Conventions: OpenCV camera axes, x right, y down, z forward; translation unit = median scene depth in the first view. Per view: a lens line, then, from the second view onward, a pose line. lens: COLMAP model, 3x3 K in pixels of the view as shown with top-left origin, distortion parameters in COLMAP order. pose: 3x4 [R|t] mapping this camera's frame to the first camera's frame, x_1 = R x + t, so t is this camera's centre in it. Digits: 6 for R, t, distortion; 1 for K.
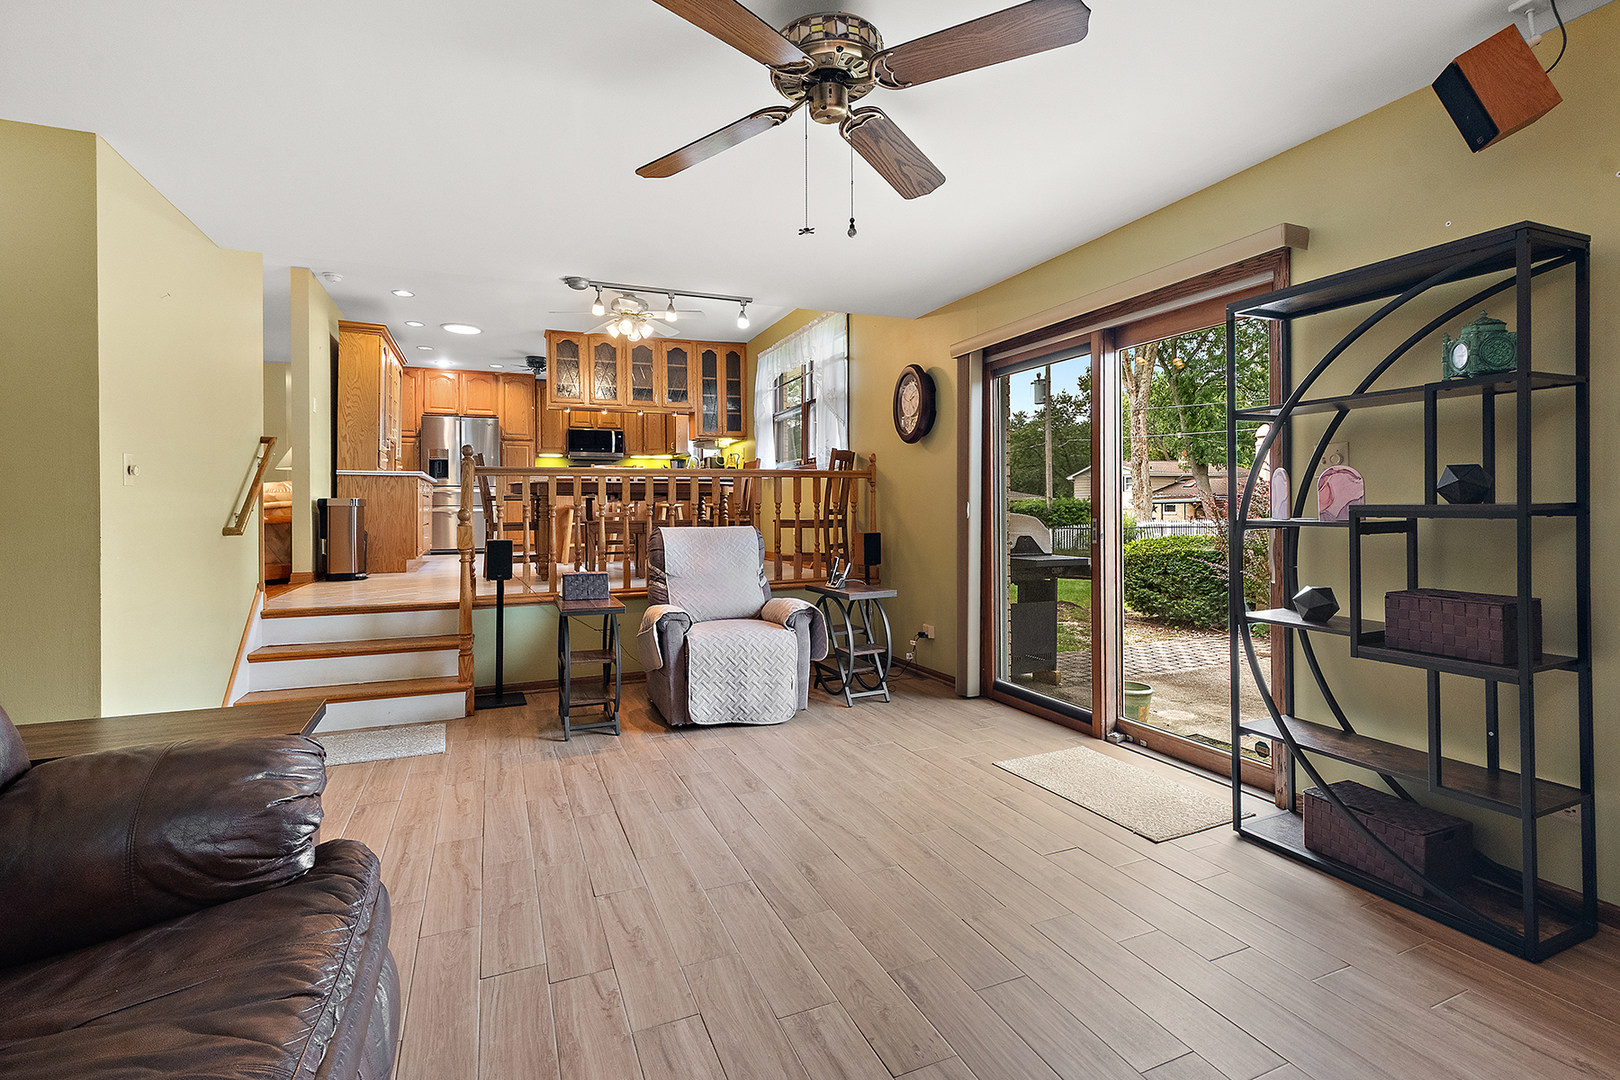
lens RADIAL K [[725.8, 0, 789.7], [0, 725.8, 508.8], [0, 0, 1]] dist [0.000833, -0.000987]
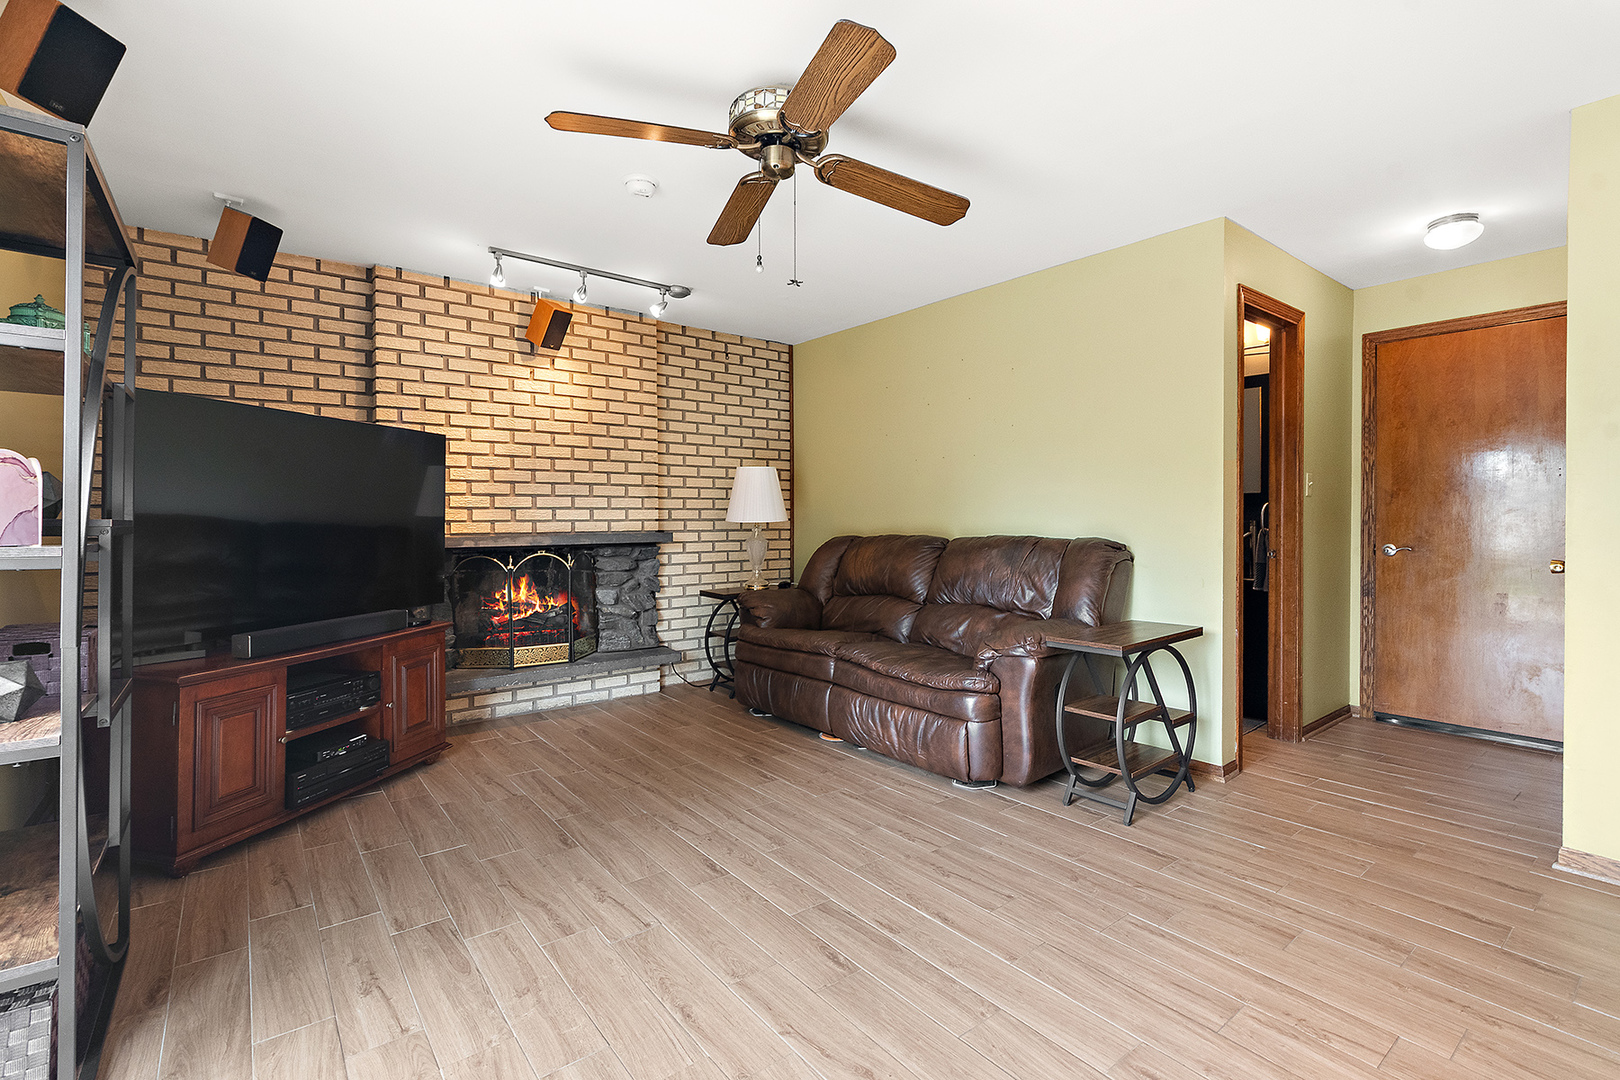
lens RADIAL K [[725.8, 0, 787.4], [0, 725.8, 517.2], [0, 0, 1]] dist [0.000833, -0.000987]
pose [[-0.966750, 0.013542, -0.255363, 0.081872], [0.013193, 0.999908, 0.003079, 0.000084], [0.255382, -0.000393, -0.966840, 0.520151]]
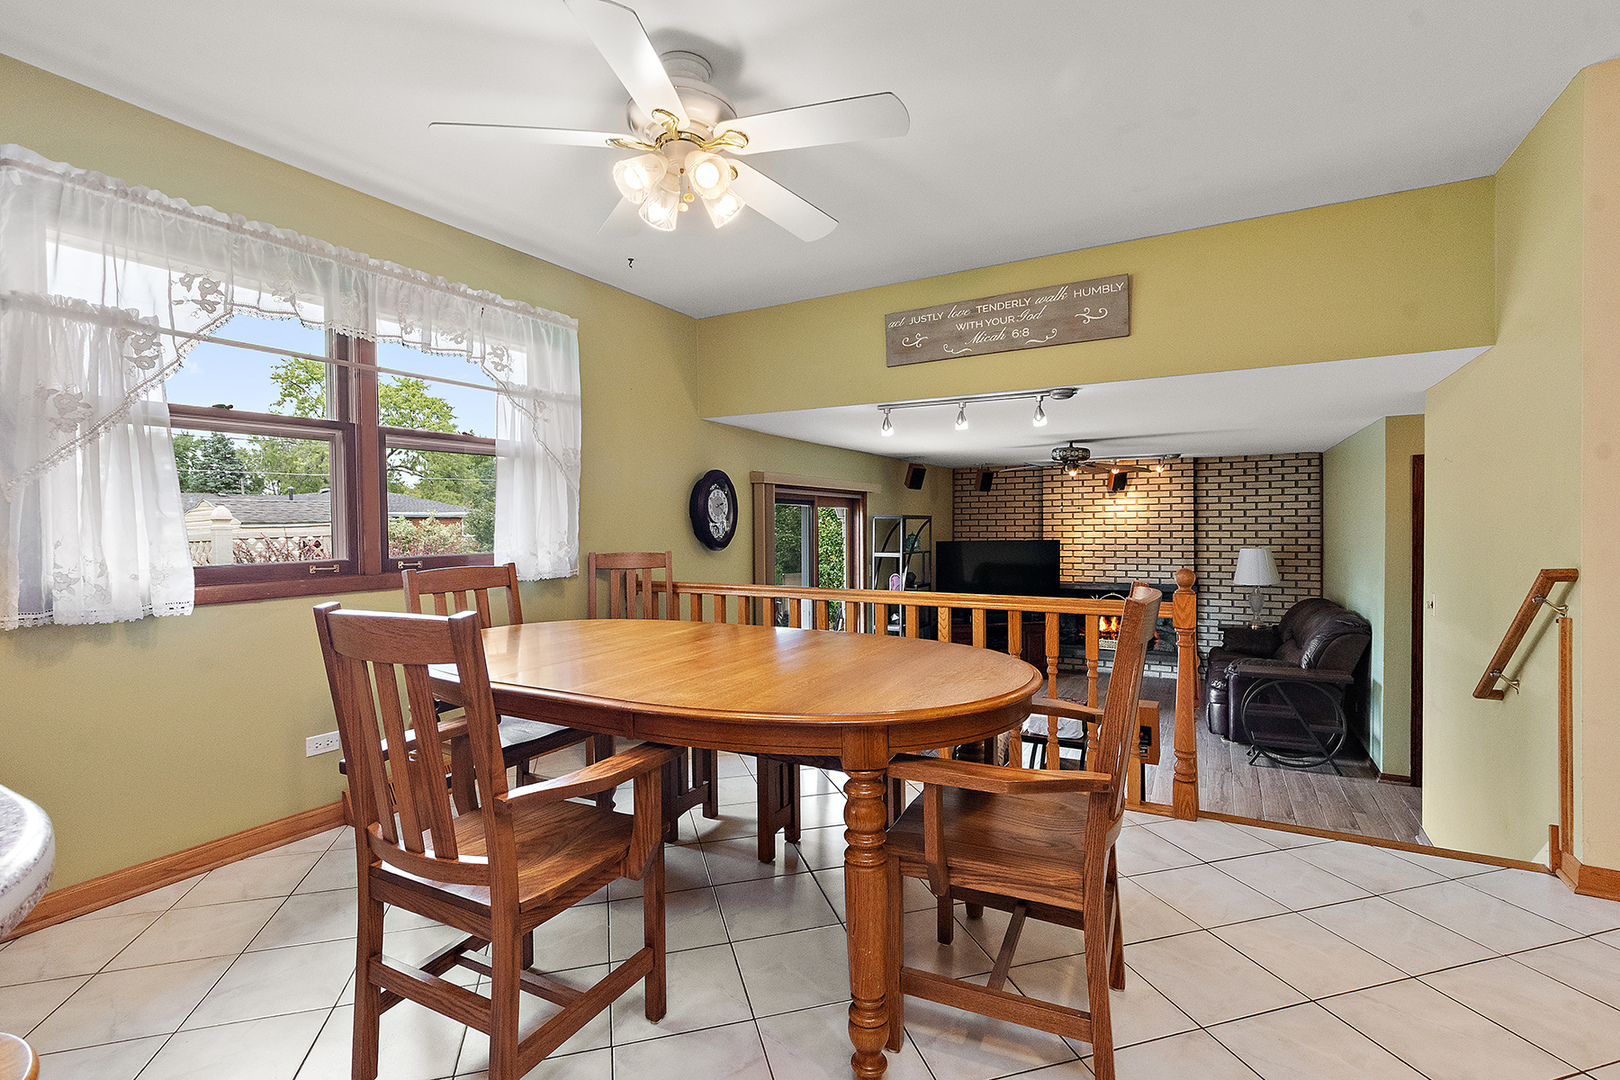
lens RADIAL K [[725.8, 0, 822.9], [0, 725.8, 532.3], [0, 0, 1]] dist [0.000833, -0.000987]
pose [[-0.634648, 0.008679, 0.772752, -0.425157], [0.017231, 0.999847, 0.002922, -0.074032], [-0.772609, 0.015170, -0.634701, 0.953549]]
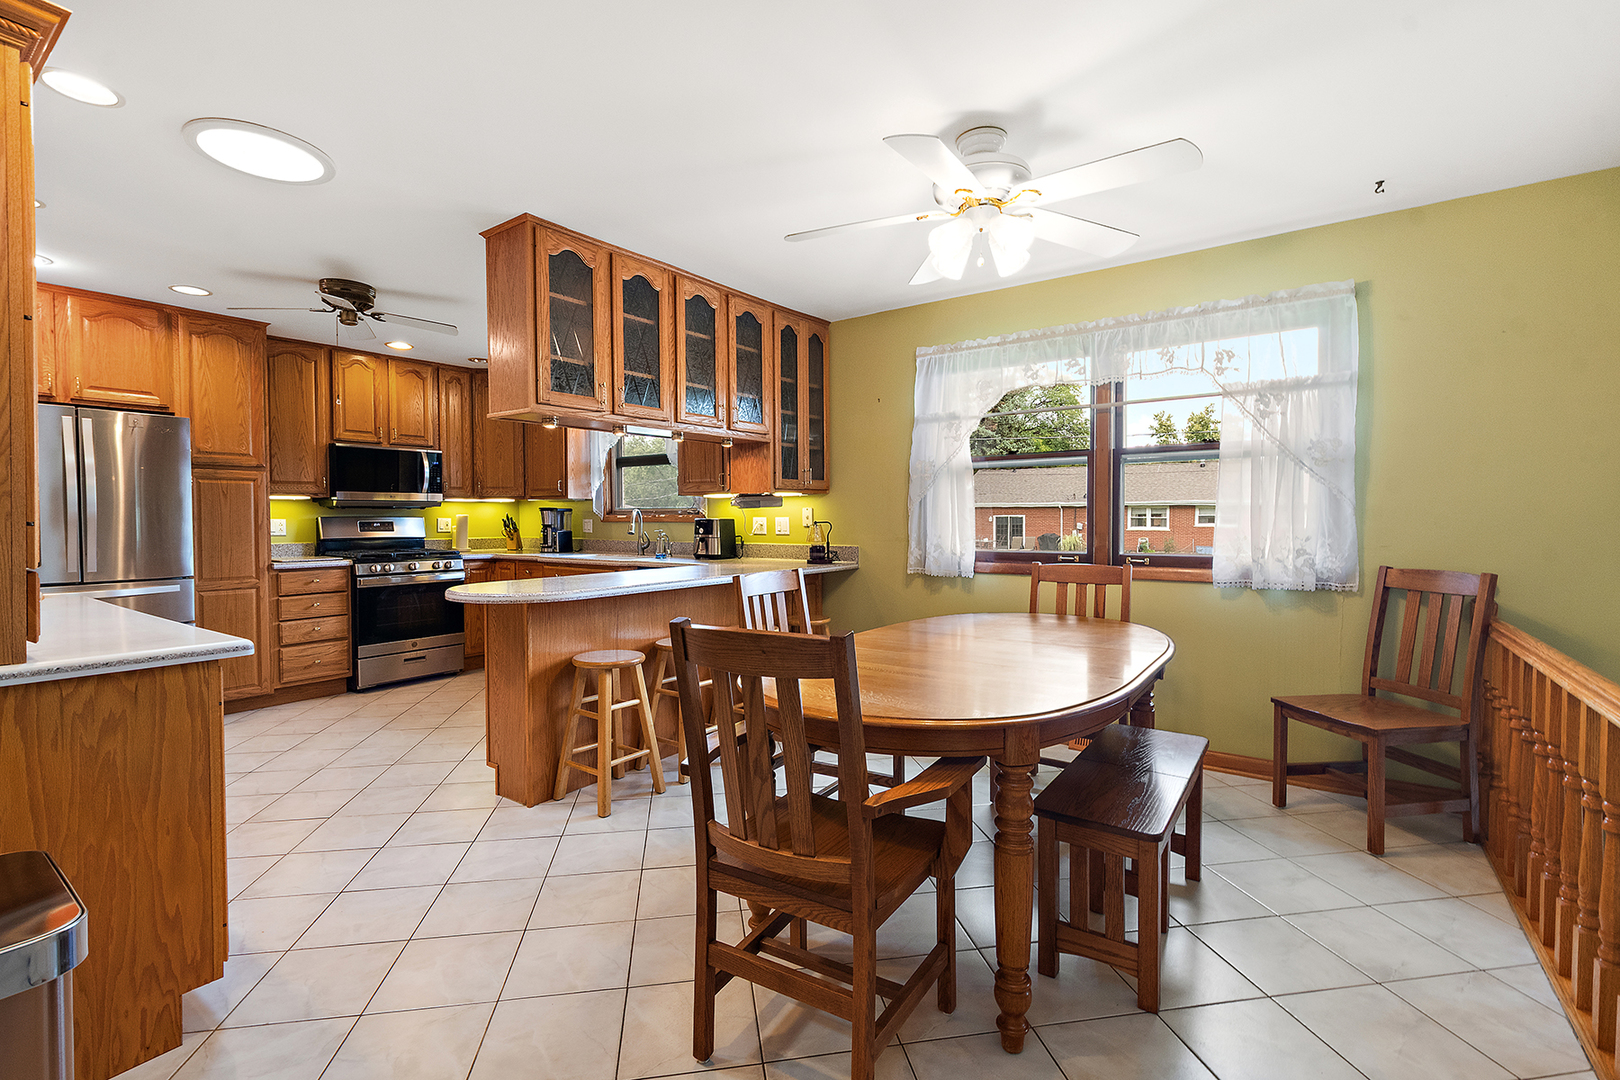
lens RADIAL K [[725.8, 0, 800.5], [0, 725.8, 533.3], [0, 0, 1]] dist [0.000833, -0.000987]
pose [[0.853333, -0.006503, 0.521326, -0.408607], [-0.004008, 0.999811, 0.019033, -0.085237], [-0.521351, -0.018331, 0.853145, 0.584772]]
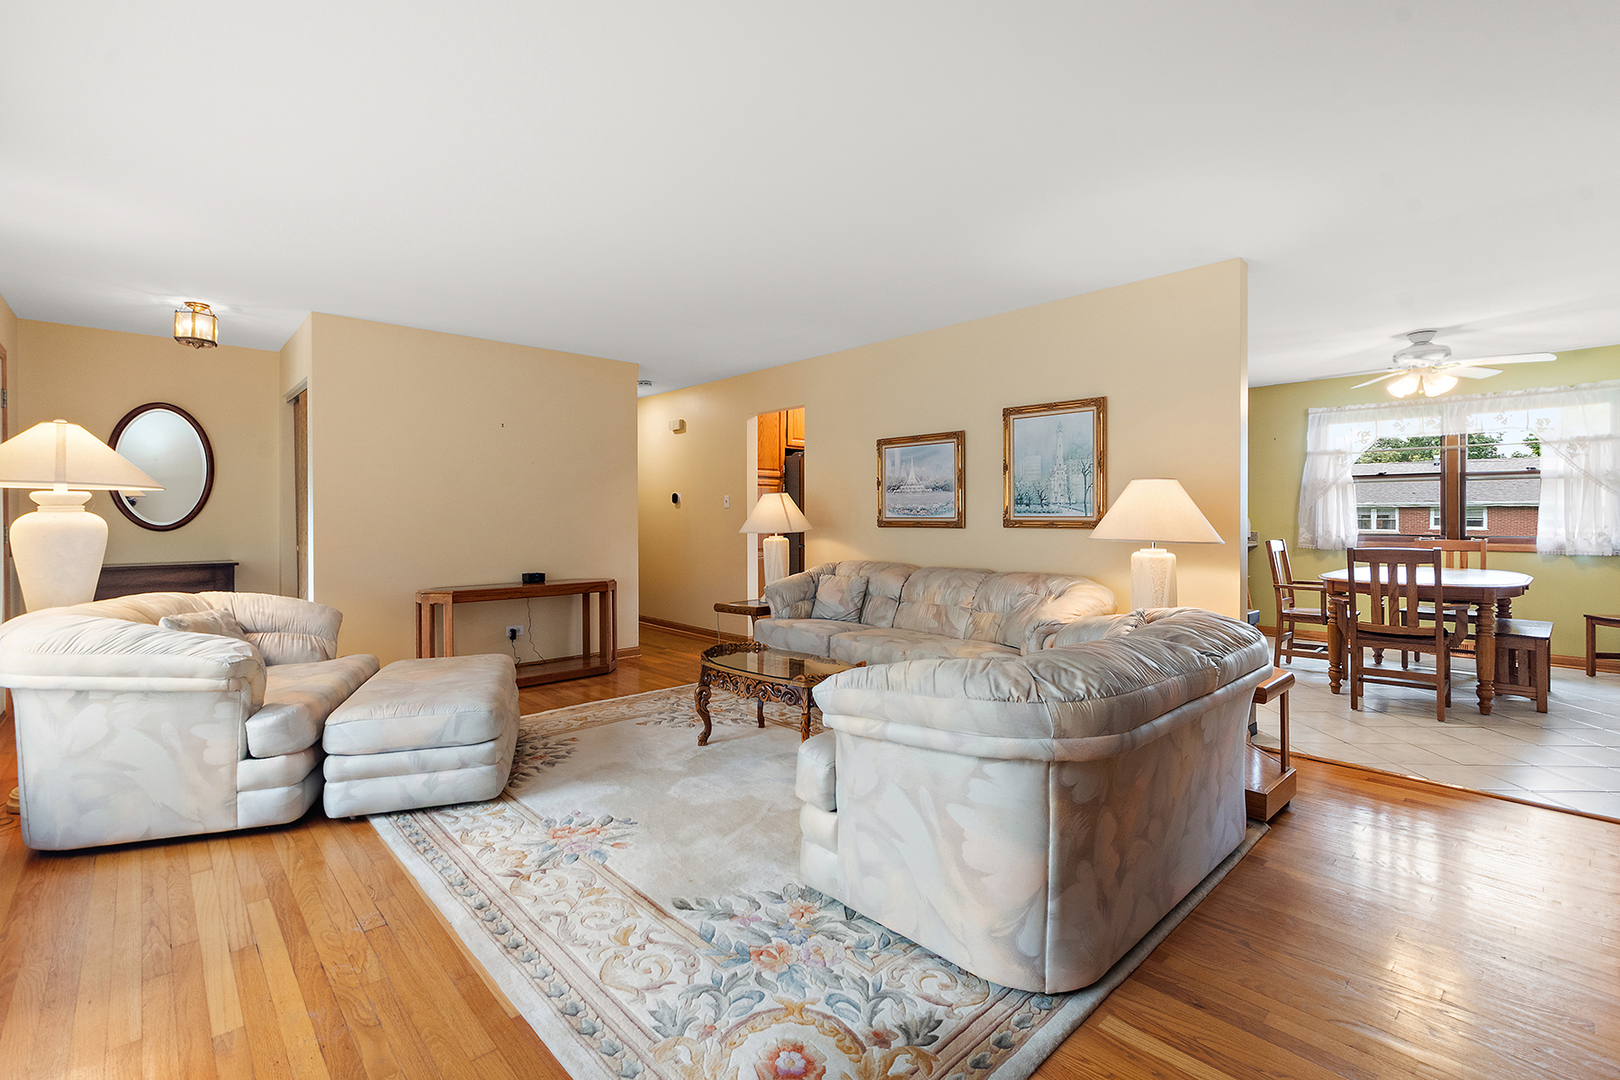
lens RADIAL K [[725.8, 0, 801.1], [0, 725.8, 511.4], [0, 0, 1]] dist [0.000833, -0.000987]
pose [[0.942712, 0.013376, 0.333338, -0.929387], [-0.011426, 0.999904, -0.007812, -0.075858], [-0.333411, 0.003556, 0.942775, 0.378133]]
